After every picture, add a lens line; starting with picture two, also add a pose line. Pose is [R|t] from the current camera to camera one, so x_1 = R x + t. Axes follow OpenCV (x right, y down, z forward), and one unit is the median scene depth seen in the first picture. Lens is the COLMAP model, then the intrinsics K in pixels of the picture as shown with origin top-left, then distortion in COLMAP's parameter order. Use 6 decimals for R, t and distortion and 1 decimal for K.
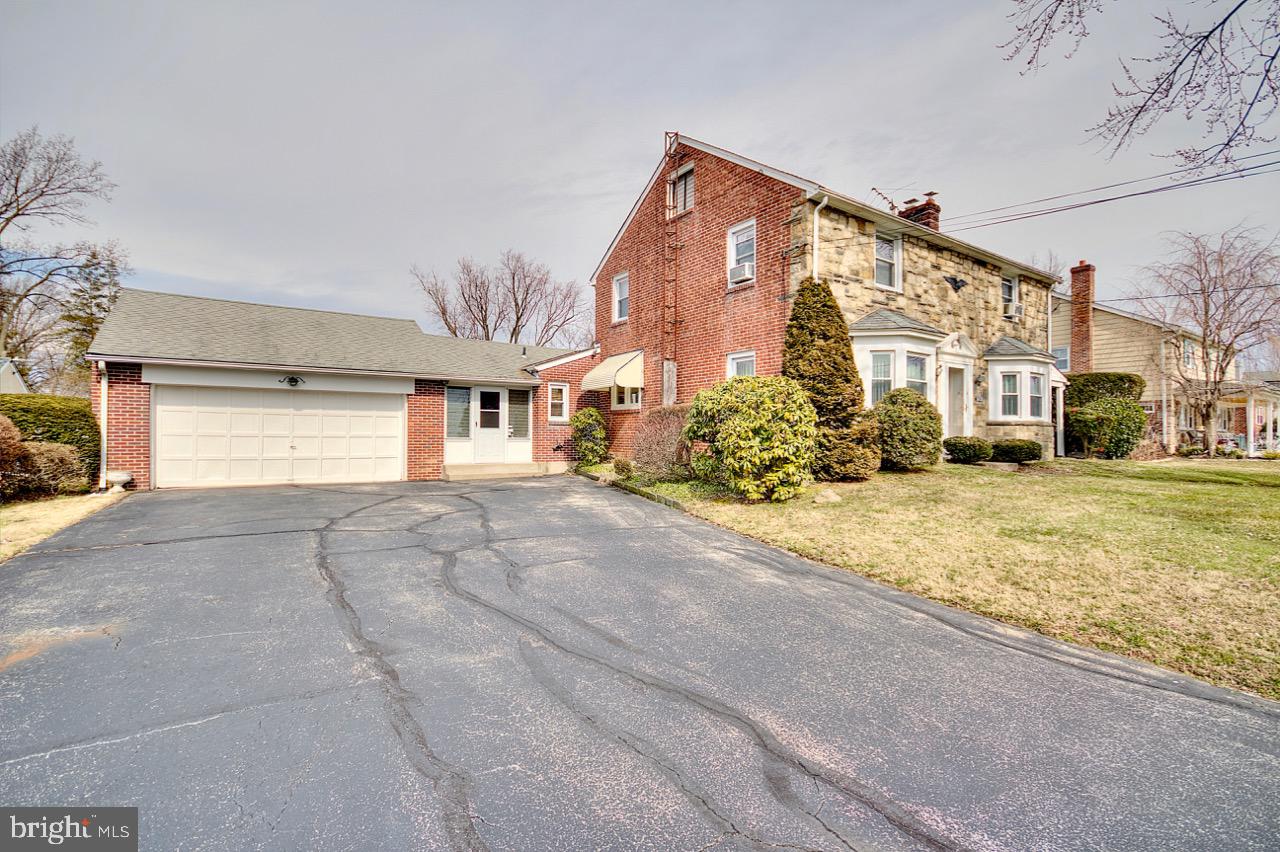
lens RADIAL K [[588.2, 0, 634.3], [0, 588.2, 430.5], [0, 0, 1]] dist [0.000341, -0.004039]
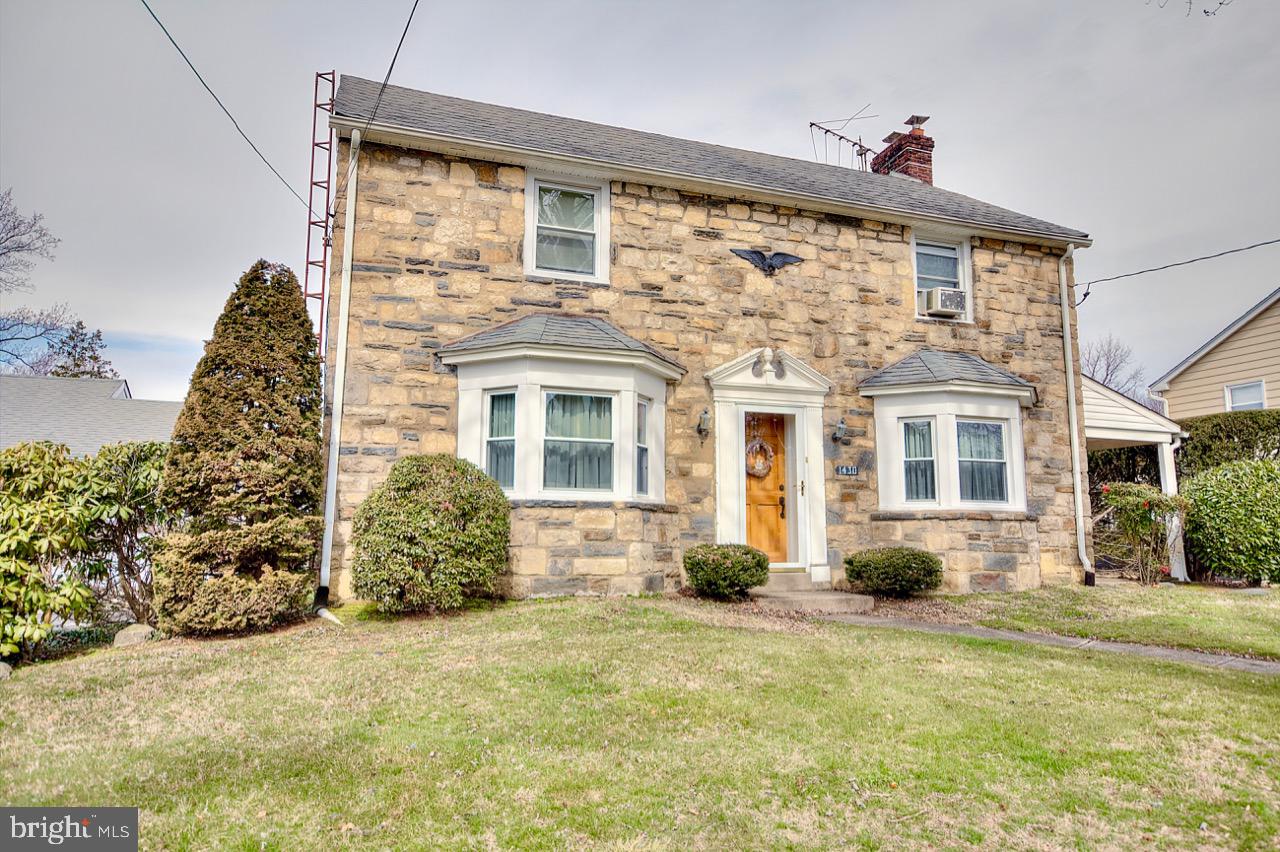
lens RADIAL K [[836.5, 0, 639.1], [0, 836.5, 431.2], [0, 0, 1]] dist [0.000298, 0.023322]
pose [[0.969610, -0.037226, -0.241805, 0.613624], [0.009142, 0.993179, -0.116242, -0.003062], [0.244483, 0.110498, 0.963337, 0.239238]]
